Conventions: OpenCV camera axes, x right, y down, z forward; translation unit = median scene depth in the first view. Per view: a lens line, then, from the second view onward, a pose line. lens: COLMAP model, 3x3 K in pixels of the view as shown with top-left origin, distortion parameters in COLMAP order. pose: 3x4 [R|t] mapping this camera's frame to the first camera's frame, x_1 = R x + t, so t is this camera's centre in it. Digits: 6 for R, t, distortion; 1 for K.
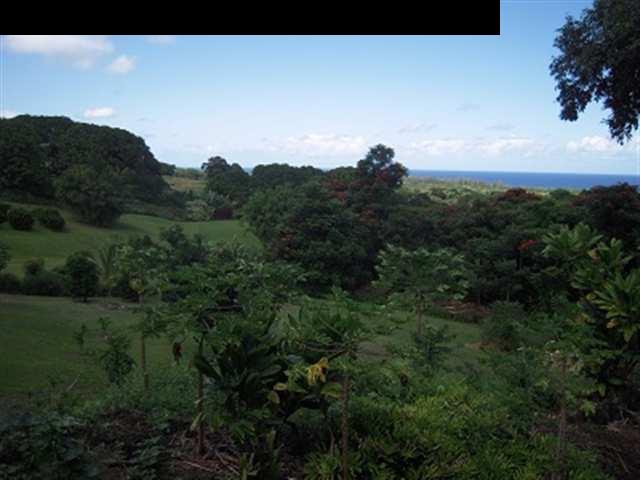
lens RADIAL K [[522.6, 0, 320.0], [0, 522.6, 240.0], [0, 0, 1]] dist [-0.064476, 0.002956]
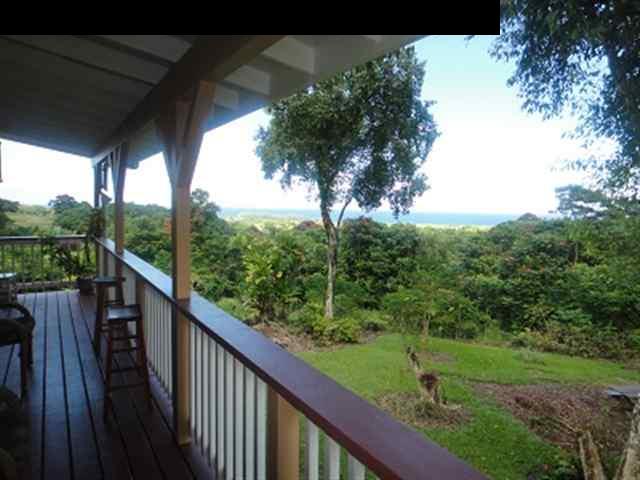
lens RADIAL K [[445.4, 0, 320.0], [0, 445.4, 240.0], [0, 0, 1]] dist [-0.007162, -0.001294]
pose [[0.947750, -0.017539, 0.318532, 0.027250], [0.037253, 0.997741, -0.055903, 0.014141], [-0.316832, 0.064849, 0.946262, -0.099429]]
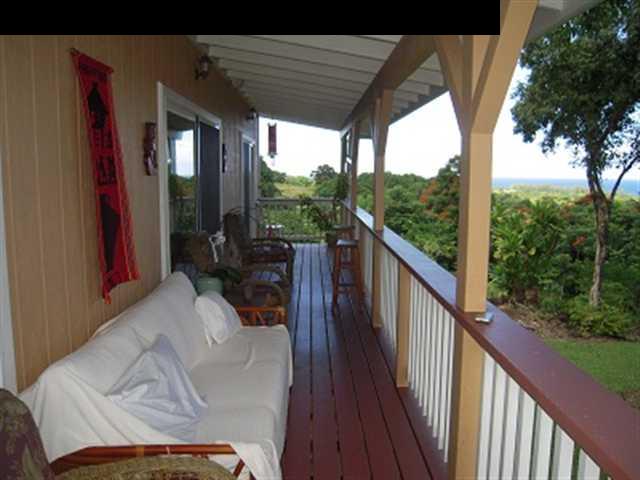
lens RADIAL K [[522.6, 0, 320.0], [0, 522.6, 240.0], [0, 0, 1]] dist [-0.064476, 0.002956]
pose [[0.979073, 0.020624, -0.202463, 0.031225], [-0.023616, 0.999645, -0.012373, 0.016753], [0.202135, 0.016896, 0.979212, -0.114478]]
